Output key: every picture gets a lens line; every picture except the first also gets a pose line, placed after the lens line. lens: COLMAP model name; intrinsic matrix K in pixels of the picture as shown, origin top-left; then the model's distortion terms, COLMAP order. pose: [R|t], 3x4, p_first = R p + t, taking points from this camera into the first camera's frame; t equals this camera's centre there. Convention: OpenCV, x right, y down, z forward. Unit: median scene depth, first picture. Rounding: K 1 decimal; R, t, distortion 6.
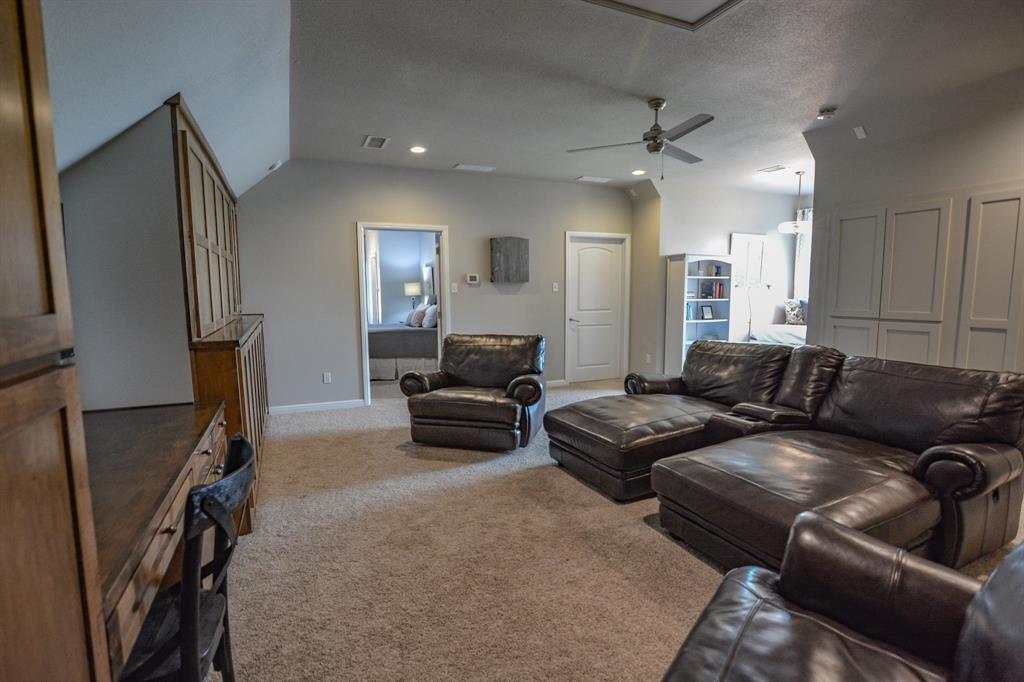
lens RADIAL K [[509.1, 0, 511.3], [0, 509.1, 349.2], [0, 0, 1]] dist [-0.027332, 0.007632]
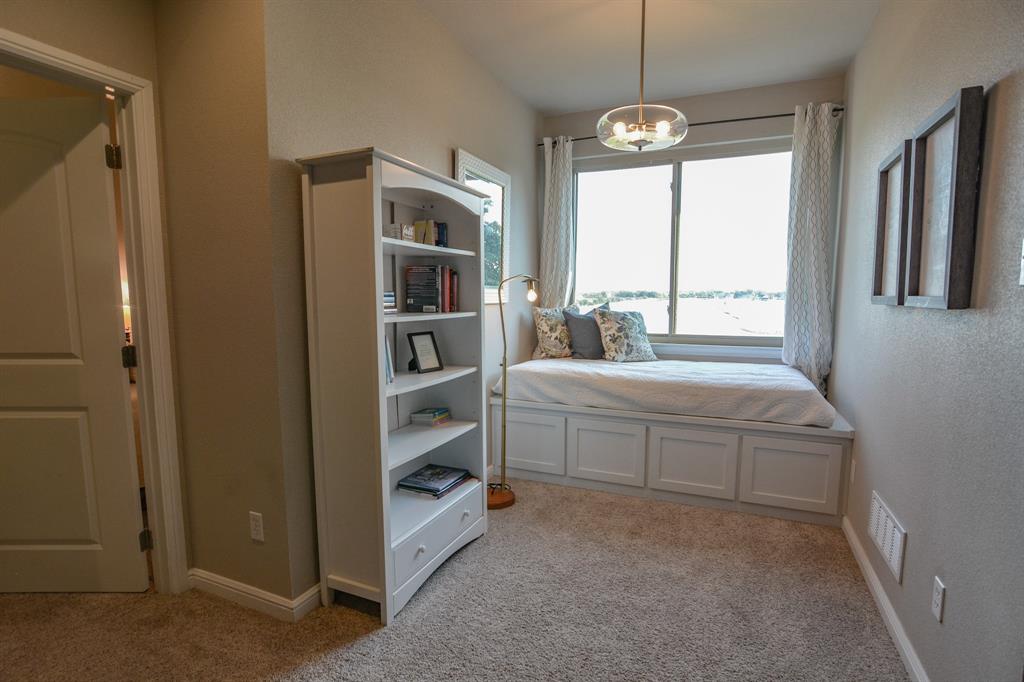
lens RADIAL K [[509.1, 0, 511.3], [0, 509.1, 349.2], [0, 0, 1]] dist [-0.027332, 0.007632]
pose [[0.745080, -0.066417, 0.663660, 0.197368], [0.071576, 0.997246, 0.019444, -0.076957], [-0.663123, 0.033014, 0.747782, 0.698953]]
